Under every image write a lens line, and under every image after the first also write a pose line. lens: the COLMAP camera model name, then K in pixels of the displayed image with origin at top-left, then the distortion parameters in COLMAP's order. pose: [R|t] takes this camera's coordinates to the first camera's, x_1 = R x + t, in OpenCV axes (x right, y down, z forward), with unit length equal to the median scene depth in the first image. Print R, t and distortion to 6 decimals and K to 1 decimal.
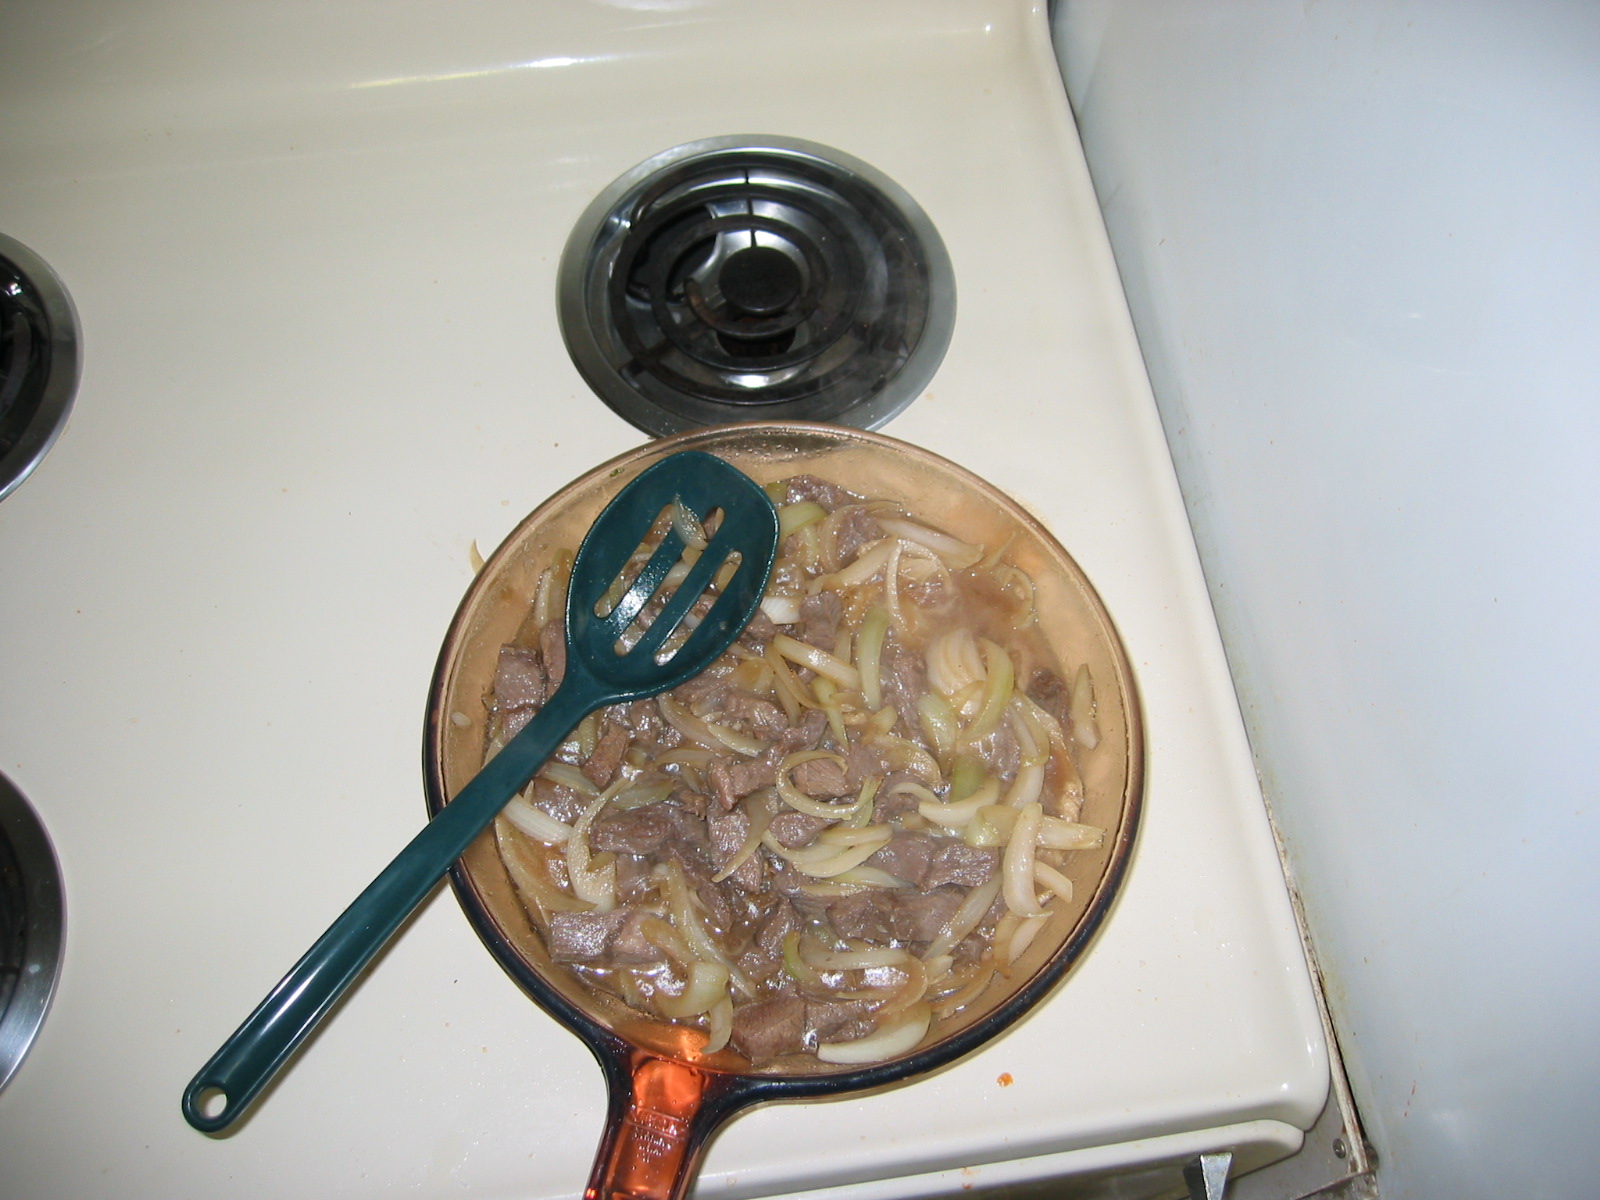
lens RADIAL K [[1661.2, 0, 800.0], [0, 1661.2, 600.0], [0, 0, 1]] dist [-0.141599, 0.126409]
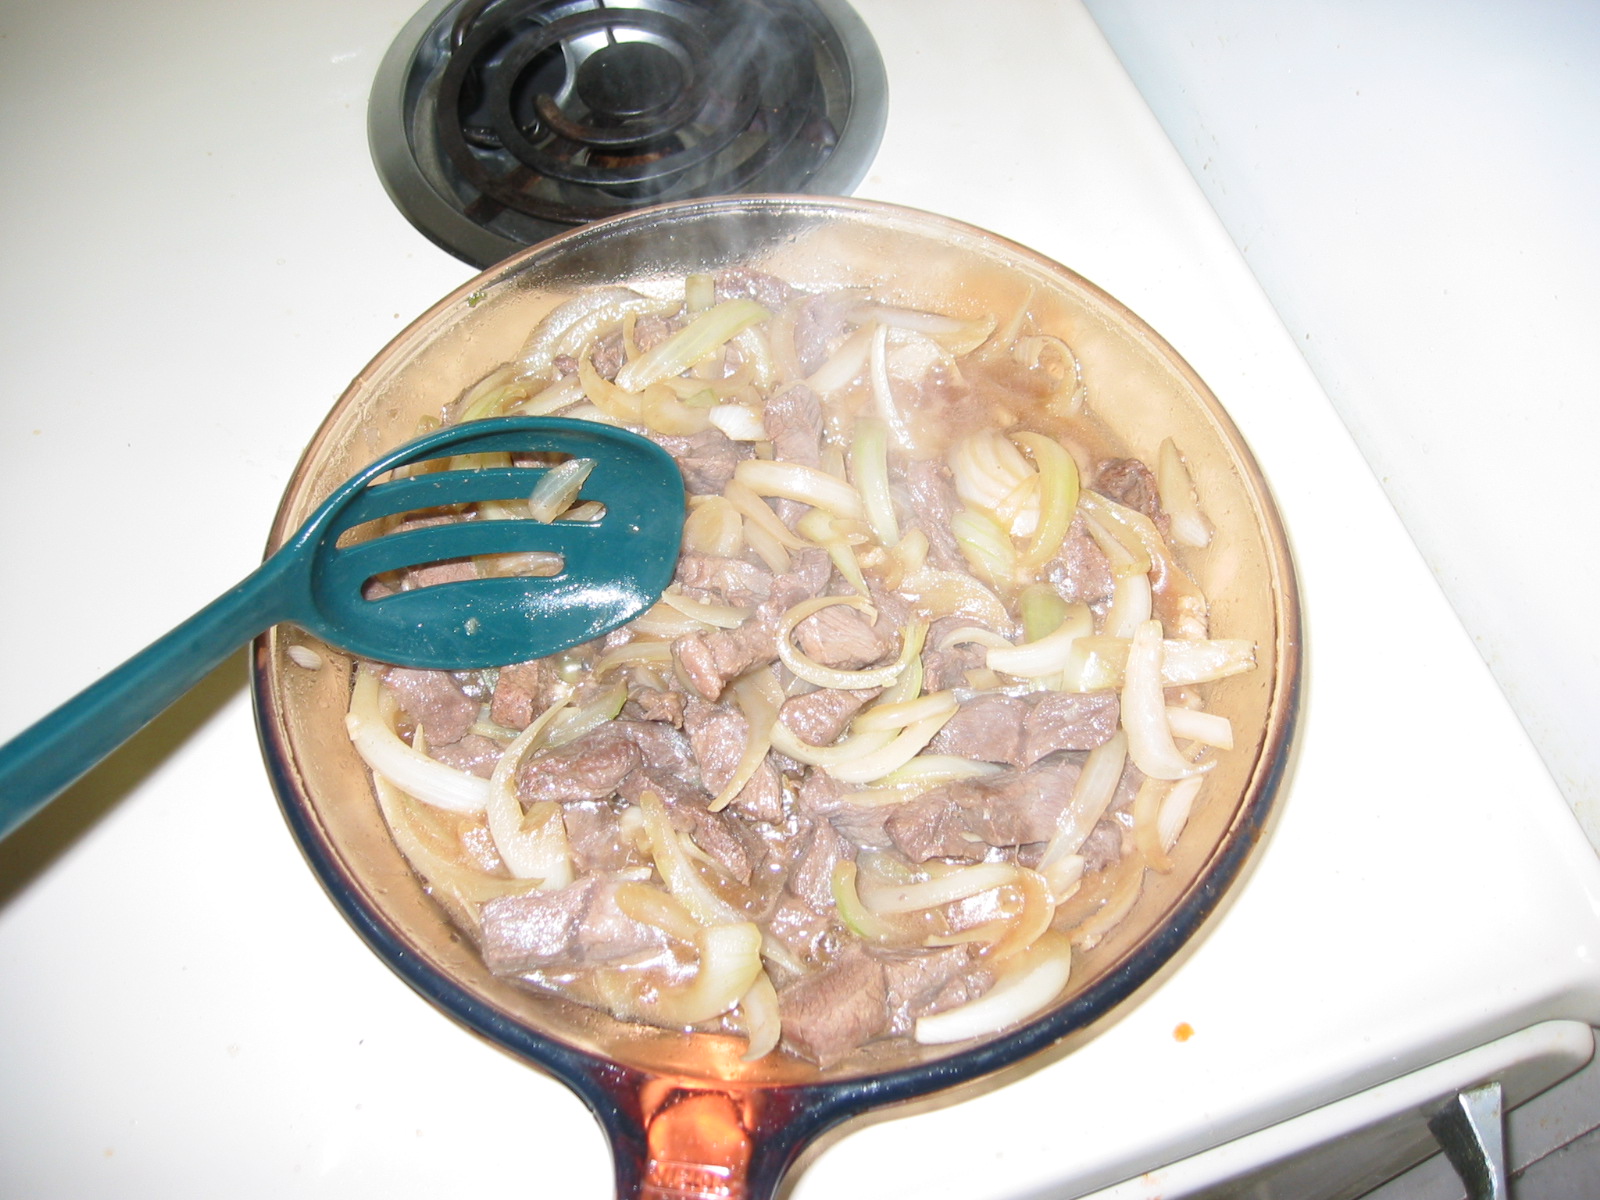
lens RADIAL K [[1661.2, 0, 800.0], [0, 1661.2, 600.0], [0, 0, 1]] dist [-0.141599, 0.126409]
pose [[0.982772, -0.176172, 0.055873, -0.039064], [0.179488, 0.981853, -0.061221, 0.131831], [-0.044074, 0.070195, 0.996559, 0.322369]]
